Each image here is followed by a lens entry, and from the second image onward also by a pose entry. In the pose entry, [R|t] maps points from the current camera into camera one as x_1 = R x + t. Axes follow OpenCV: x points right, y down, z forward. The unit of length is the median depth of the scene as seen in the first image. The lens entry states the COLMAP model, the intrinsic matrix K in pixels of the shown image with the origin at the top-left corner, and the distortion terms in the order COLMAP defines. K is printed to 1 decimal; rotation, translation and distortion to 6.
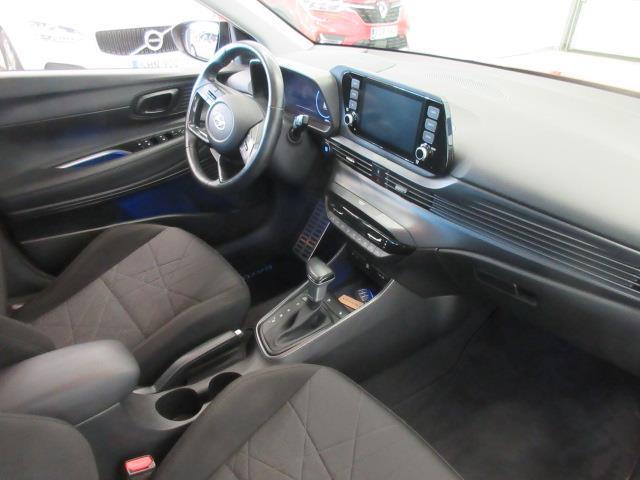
lens RADIAL K [[480.2, 0, 320.0], [0, 480.2, 240.0], [0, 0, 1]] dist [0.025683, -0.004740]
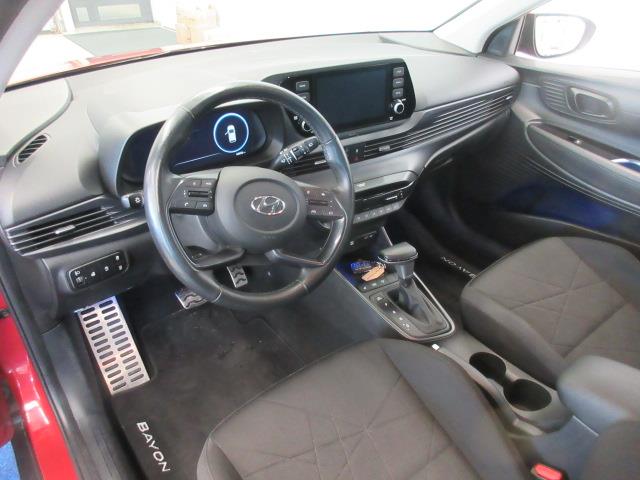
lens RADIAL K [[480.2, 0, 320.0], [0, 480.2, 240.0], [0, 0, 1]] dist [0.025683, -0.004740]
pose [[0.019812, -0.560564, 0.827874, -0.981168], [0.503754, 0.720846, 0.476039, -0.618148], [-0.863620, 0.407614, 0.296668, 0.953059]]
